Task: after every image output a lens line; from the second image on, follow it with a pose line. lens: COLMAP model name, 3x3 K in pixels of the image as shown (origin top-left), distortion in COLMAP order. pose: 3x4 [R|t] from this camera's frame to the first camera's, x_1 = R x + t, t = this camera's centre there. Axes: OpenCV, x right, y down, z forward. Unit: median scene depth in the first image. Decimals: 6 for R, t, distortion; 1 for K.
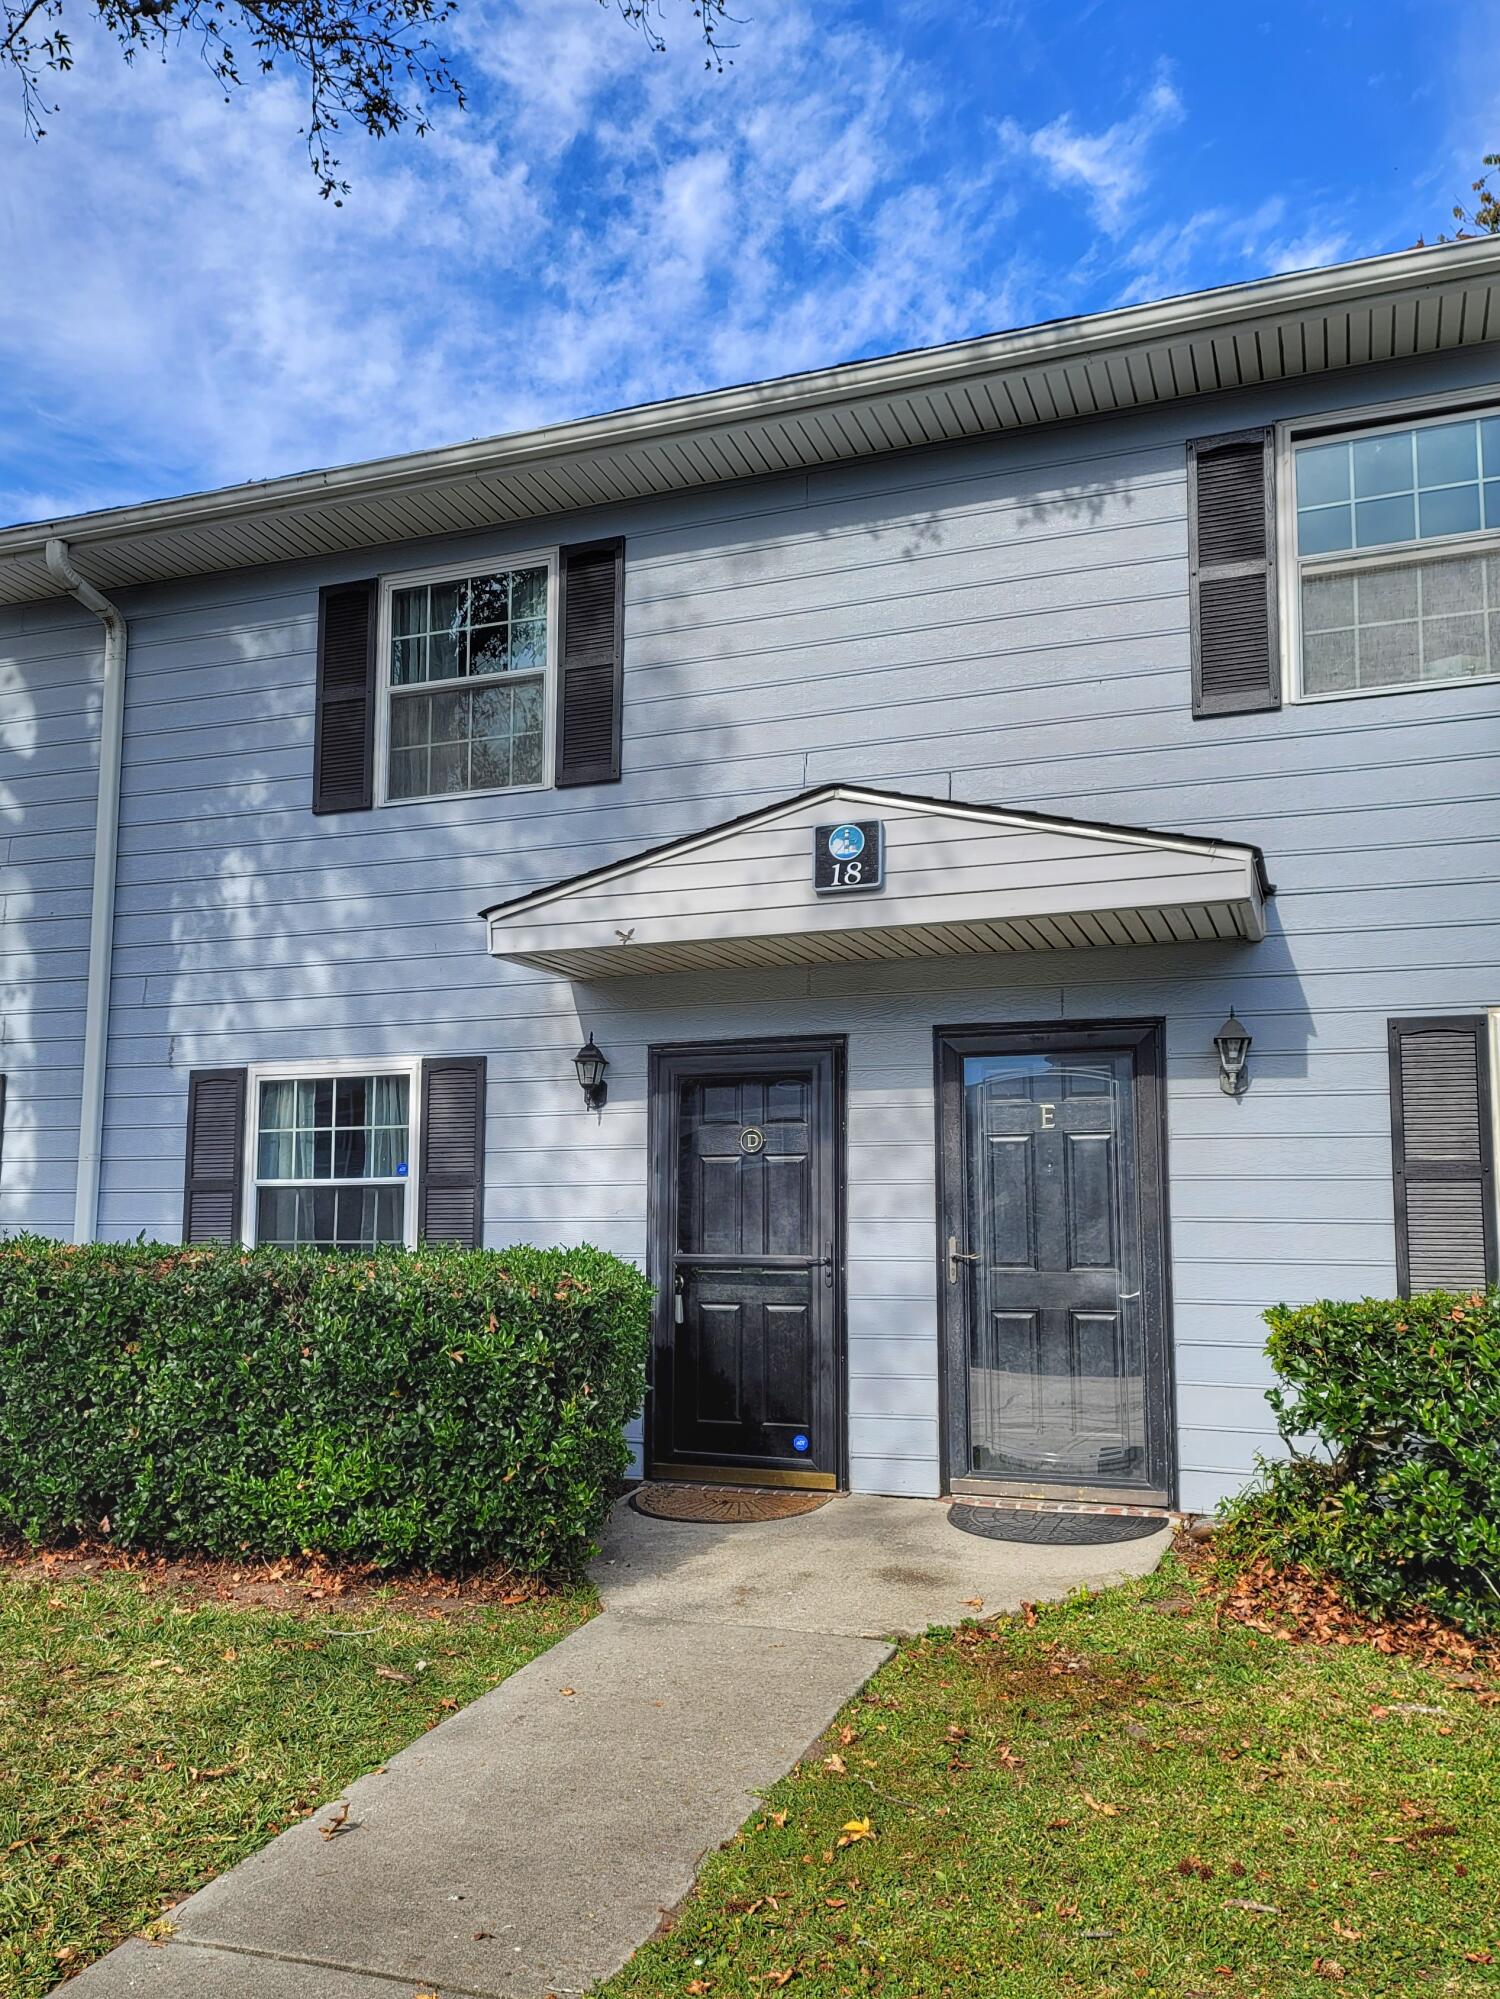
lens RADIAL K [[1456.9, 0, 743.0], [0, 1456.9, 1007.3], [0, 0, 1]] dist [0.035741, -0.024472]
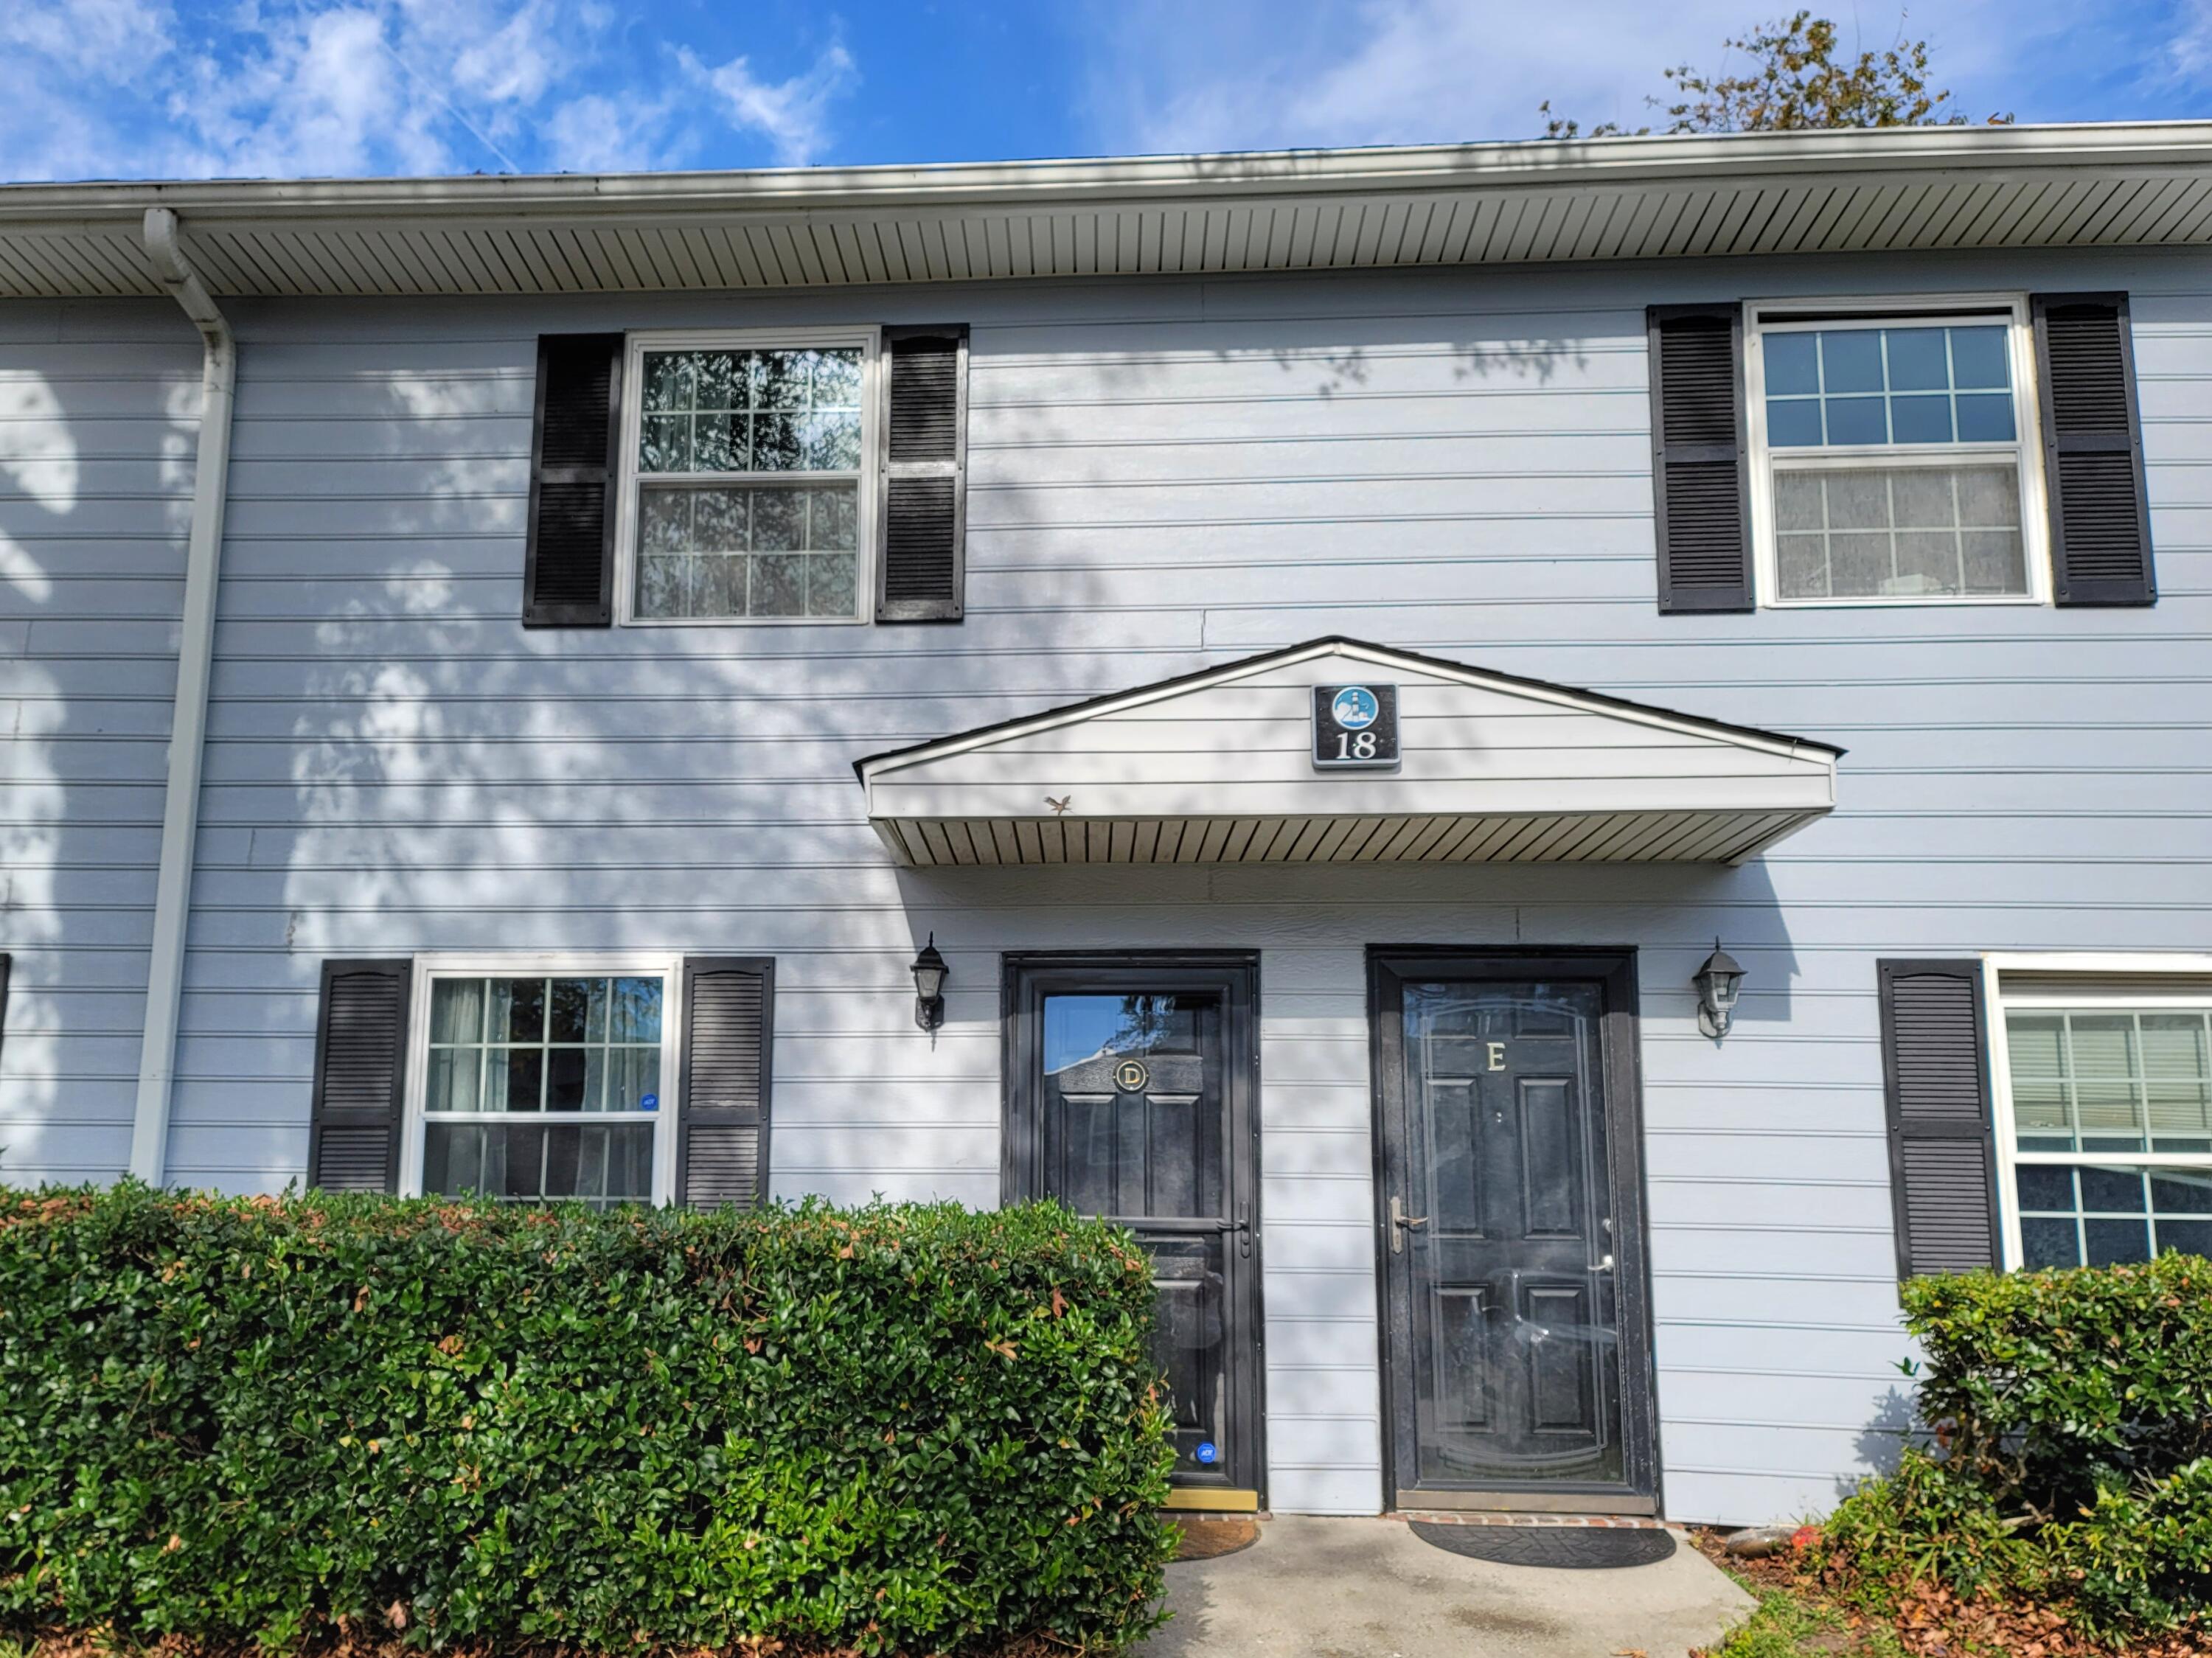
lens RADIAL K [[1612.0, 0, 1216.5], [0, 1612.0, 908.2], [0, 0, 1]] dist [0.035741, -0.024472]
pose [[0.963070, 0.057091, 0.263129, -0.196114], [-0.049765, 0.998167, -0.034426, 0.028060], [-0.264612, 0.020060, 0.964146, 0.127769]]
